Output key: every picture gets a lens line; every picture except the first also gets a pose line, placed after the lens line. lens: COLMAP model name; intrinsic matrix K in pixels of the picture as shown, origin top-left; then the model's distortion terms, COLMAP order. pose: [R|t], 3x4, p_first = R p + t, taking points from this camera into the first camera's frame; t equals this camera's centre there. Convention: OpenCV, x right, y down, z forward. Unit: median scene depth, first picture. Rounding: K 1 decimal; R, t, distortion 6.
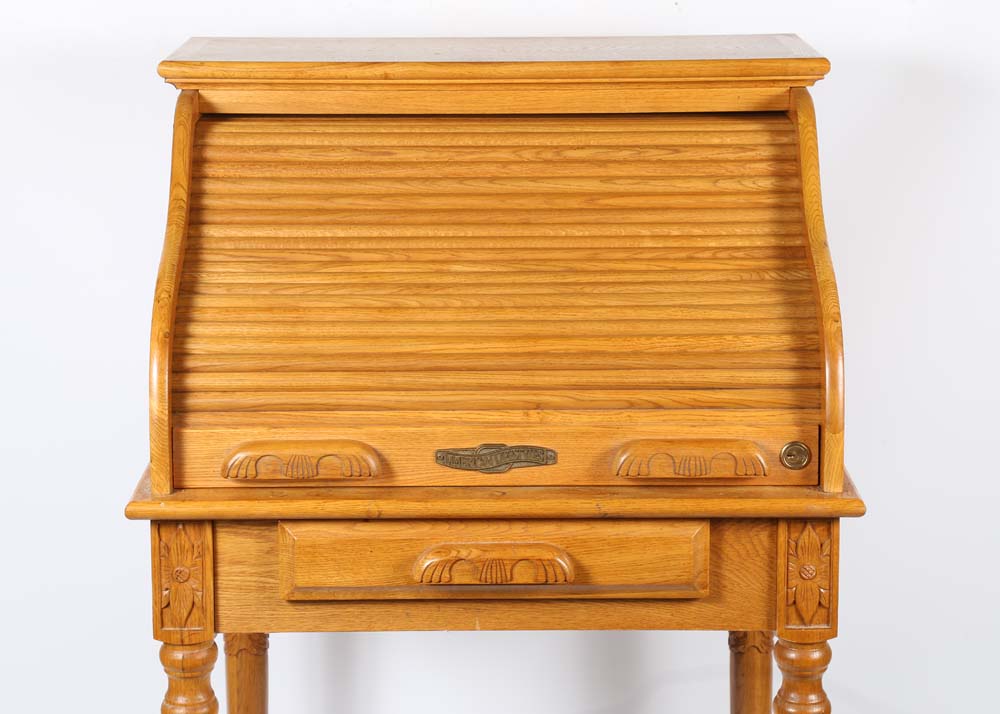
lens RADIAL K [[2445.9, 0, 494.4], [0, 2445.9, 354.2], [0, 0, 1]] dist [0.391171, 0.153987]
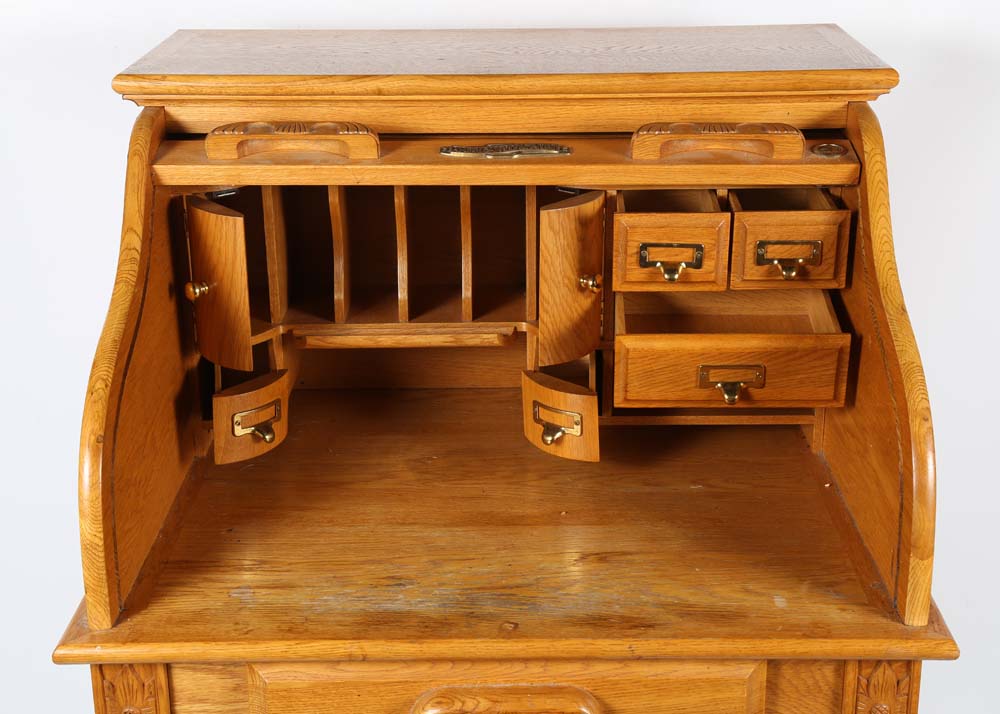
lens RADIAL K [[1514.6, 0, 511.5], [0, 1514.6, 361.5], [0, 0, 1]] dist [0.120922, 0.058115]
pose [[0.999983, -0.001717, -0.005636, 0.005335], [0.002500, 0.989862, 0.142013, -0.103226], [0.005335, -0.142025, 0.989849, 0.500873]]
